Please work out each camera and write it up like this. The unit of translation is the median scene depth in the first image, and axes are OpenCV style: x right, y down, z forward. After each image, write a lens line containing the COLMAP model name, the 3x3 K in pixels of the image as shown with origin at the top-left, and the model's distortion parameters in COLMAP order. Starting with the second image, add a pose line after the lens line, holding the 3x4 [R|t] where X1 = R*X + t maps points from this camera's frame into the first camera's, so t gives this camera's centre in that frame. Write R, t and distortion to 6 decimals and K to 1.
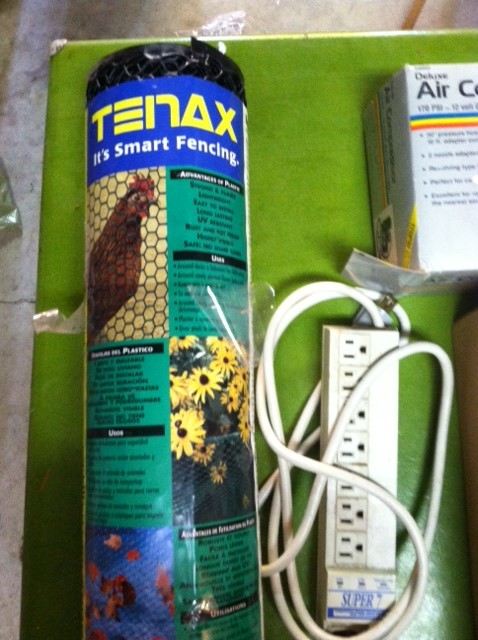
lens RADIAL K [[635.0, 0, 212.2], [0, 635.0, 319.6], [0, 0, 1]] dist [0.066221, -0.306979]
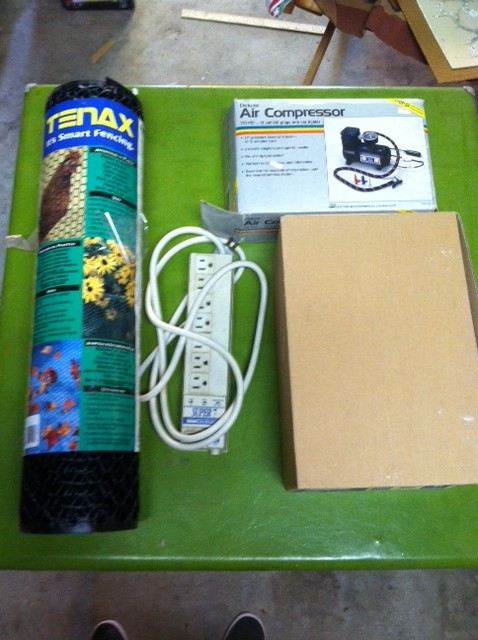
lens RADIAL K [[636.9, 0, 239.0], [0, 636.9, 320.0], [0, 0, 1]] dist [-0.051744, 0.001070]
pose [[0.995837, 0.013715, 0.090115, 0.185013], [-0.002603, 0.992492, -0.122279, 0.431303], [-0.091115, 0.121536, 0.988396, -0.668083]]
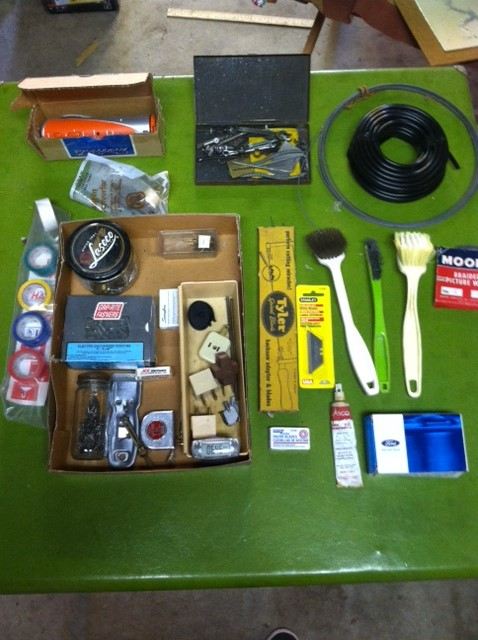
lens RADIAL K [[641.6, 0, 236.6], [0, 641.6, 322.9], [0, 0, 1]] dist [-0.091863, 0.077781]
pose [[0.996913, -0.018404, 0.076325, 0.251242], [0.028342, 0.990945, -0.131241, 0.445334], [-0.073219, 0.132999, 0.988408, -0.562947]]
